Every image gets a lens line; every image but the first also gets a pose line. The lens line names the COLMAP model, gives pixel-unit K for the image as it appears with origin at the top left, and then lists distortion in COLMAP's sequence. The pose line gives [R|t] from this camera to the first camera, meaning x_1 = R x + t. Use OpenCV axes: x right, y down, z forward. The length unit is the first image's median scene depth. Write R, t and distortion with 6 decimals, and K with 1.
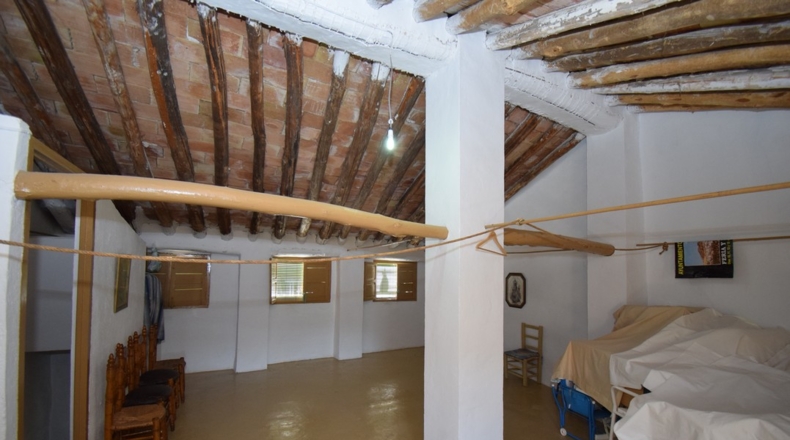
lens RADIAL K [[349.8, 0, 391.6], [0, 349.8, 260.9], [0, 0, 1]] dist [0.019474, -0.026322]
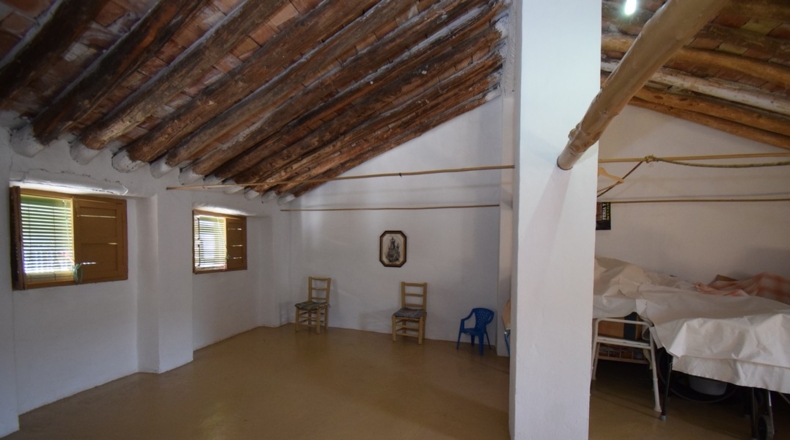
lens RADIAL K [[341.4, 0, 395.9], [0, 341.4, 258.6], [0, 0, 1]] dist [0.001553, -0.023614]
pose [[0.685839, -0.038974, 0.726709, -0.309365], [-0.018257, 0.997329, 0.070717, 0.043470], [-0.727524, -0.061768, 0.683296, 0.354878]]
